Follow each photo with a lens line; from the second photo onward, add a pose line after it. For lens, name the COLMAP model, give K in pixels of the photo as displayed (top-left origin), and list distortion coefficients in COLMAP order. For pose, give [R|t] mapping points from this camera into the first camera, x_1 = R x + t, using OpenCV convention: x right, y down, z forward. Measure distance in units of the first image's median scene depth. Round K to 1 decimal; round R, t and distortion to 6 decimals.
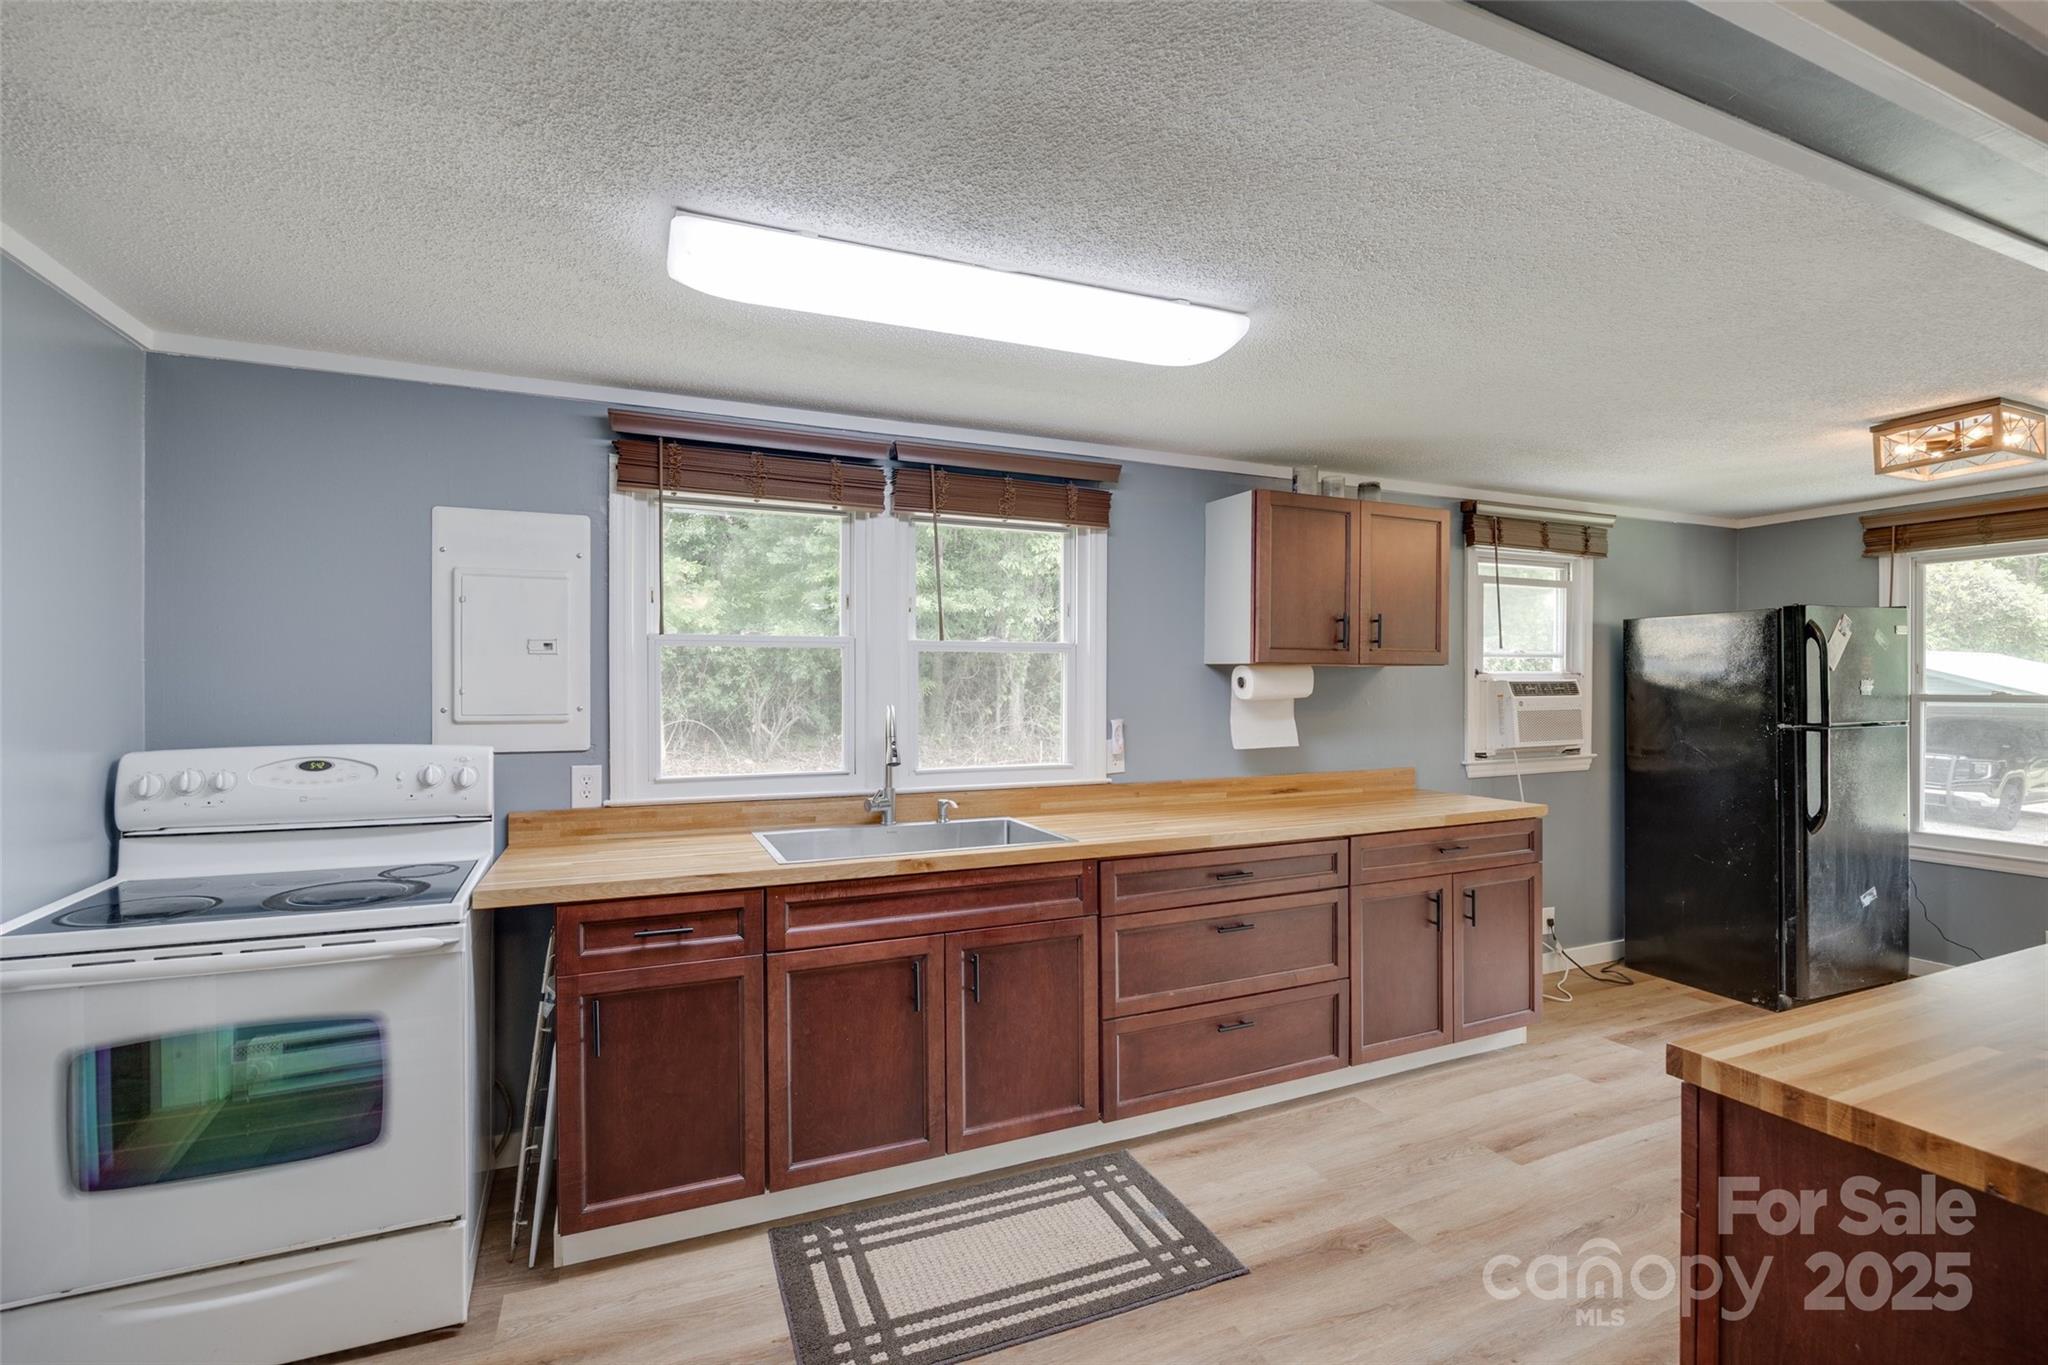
lens RADIAL K [[913.4, 0, 1021.9], [0, 913.4, 694.0], [0, 0, 1]] dist [-0.016416, -0.000074]
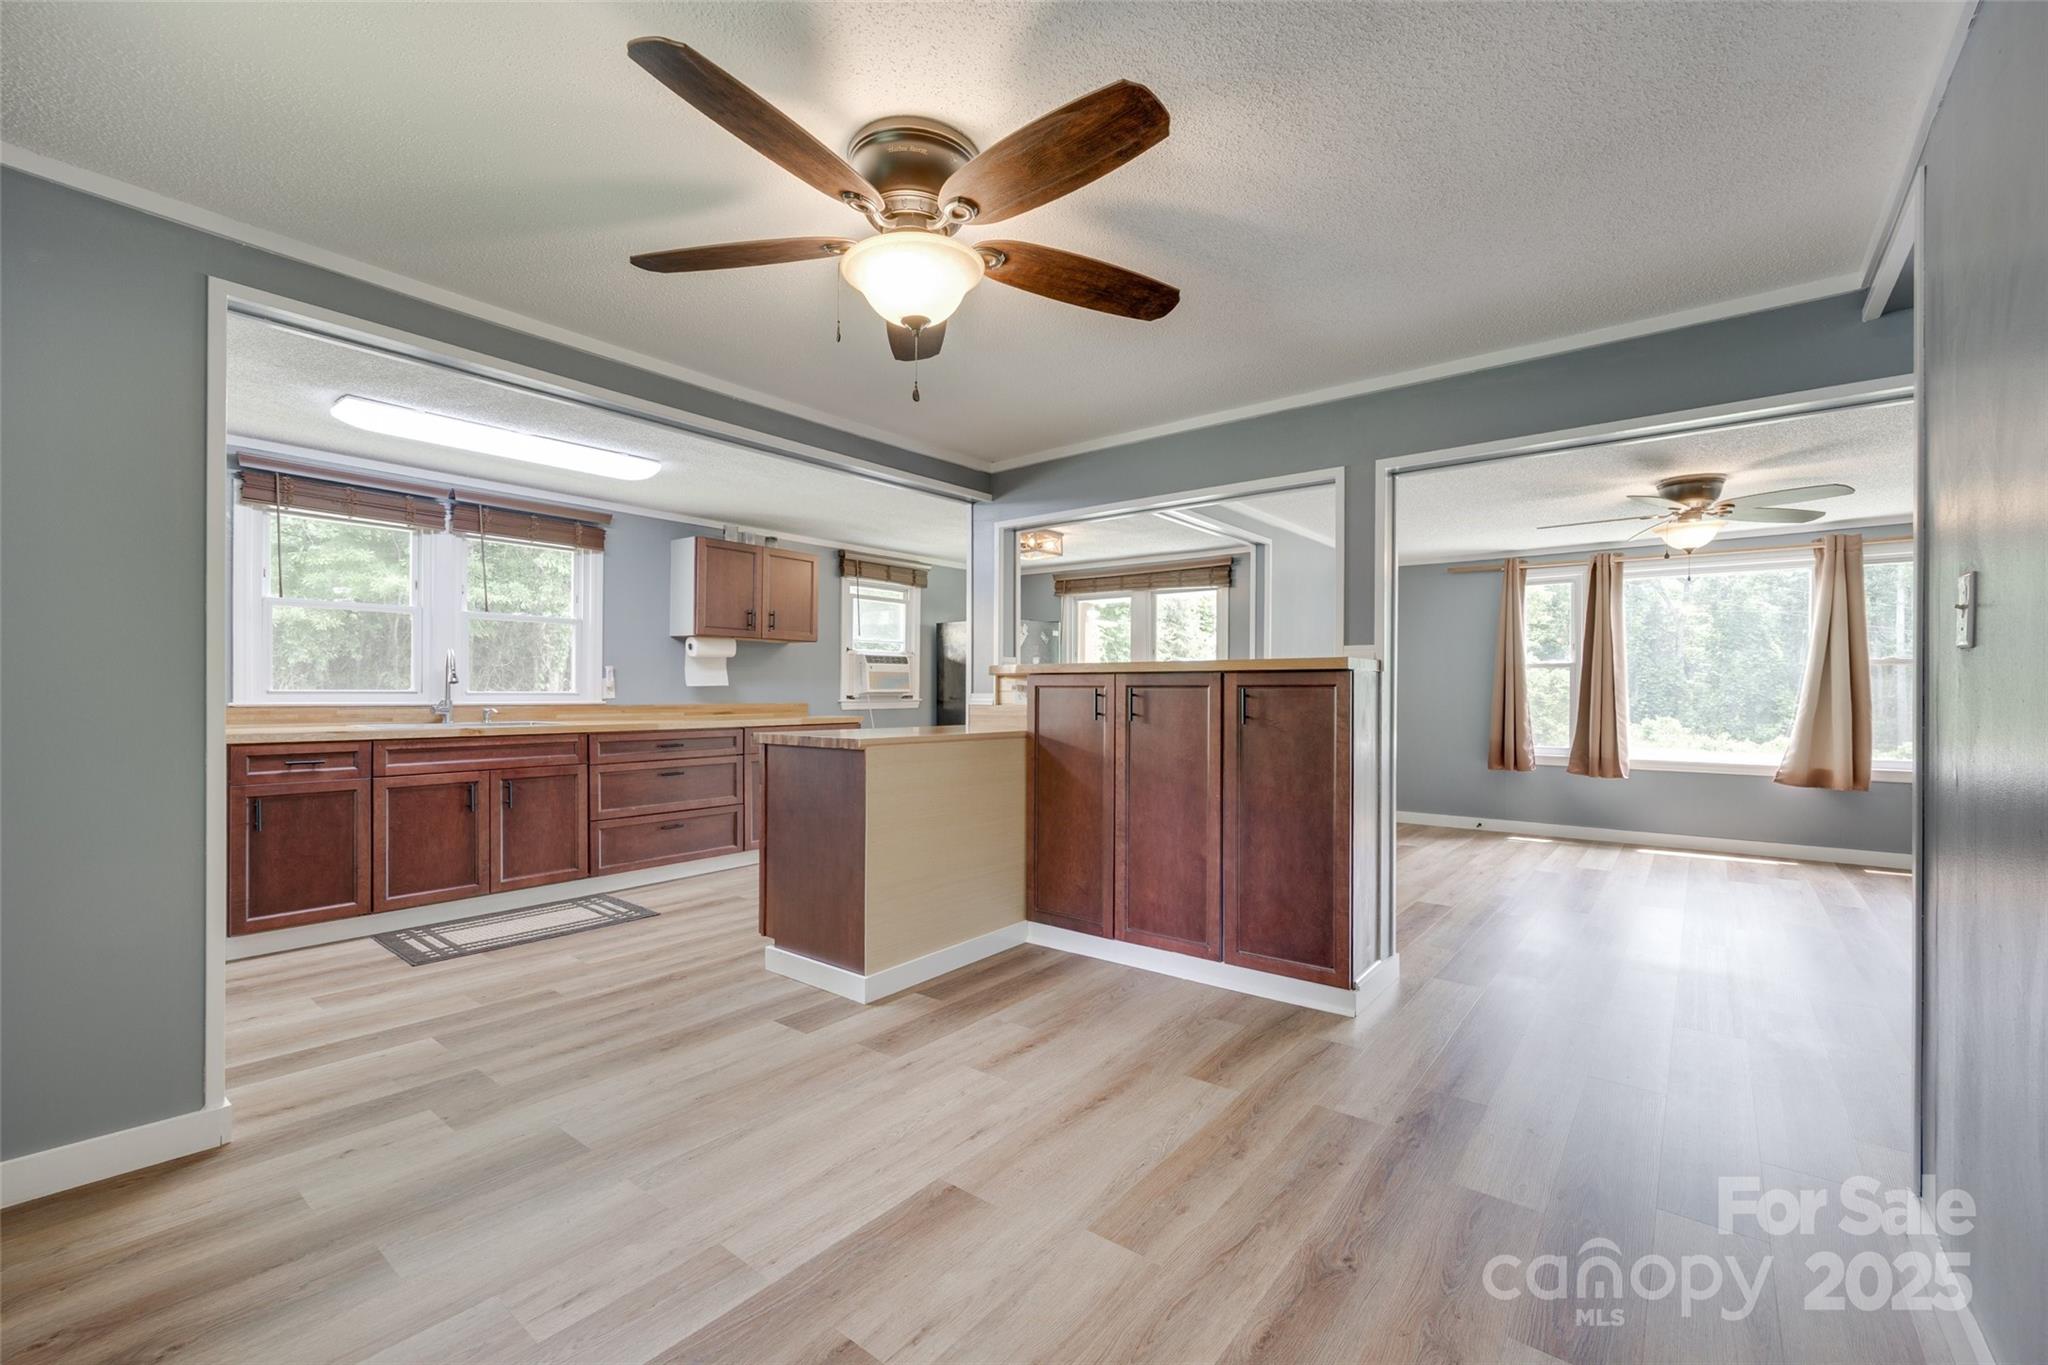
lens RADIAL K [[849.9, 0, 1031.9], [0, 849.9, 694.6], [0, 0, 1]] dist [-0.002324, -0.000073]
pose [[0.877543, 0.003728, 0.479484, 0.042661], [-0.002025, 0.999990, -0.004069, 0.095581], [-0.479494, 0.002600, 0.877541, -0.823016]]
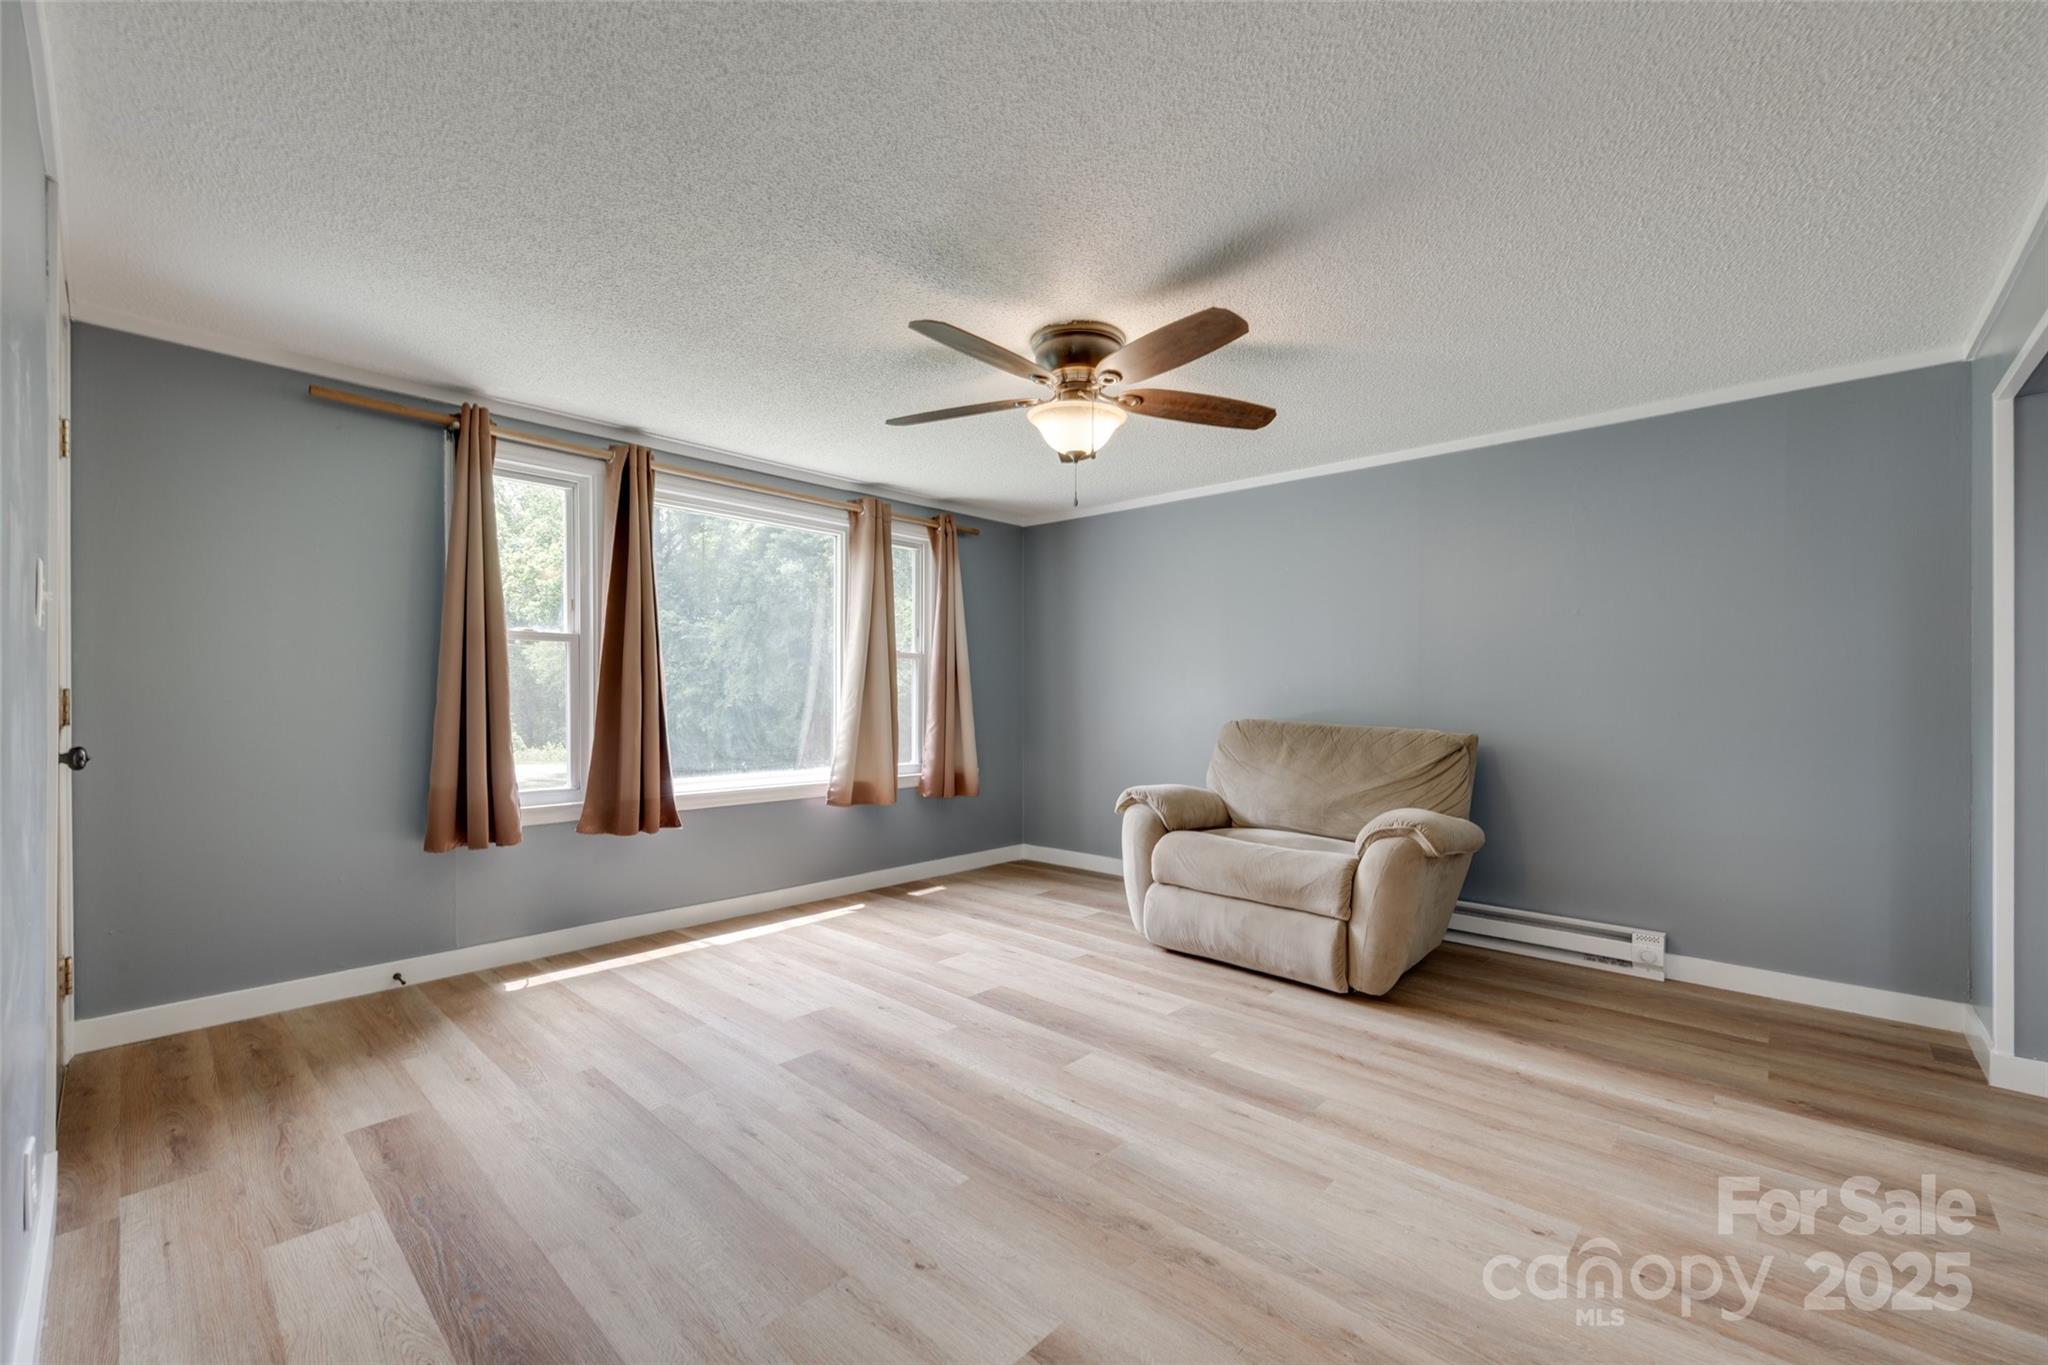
lens RADIAL K [[835.4, 0, 1029.2], [0, 835.4, 691.1], [0, 0, 1]] dist [-0.000820, 0.000159]
pose [[-0.406468, 0.001335, 0.913664, 0.959379], [0.002142, 0.999998, -0.000509, 0.086892], [-0.913662, 0.001750, -0.406470, 0.314701]]
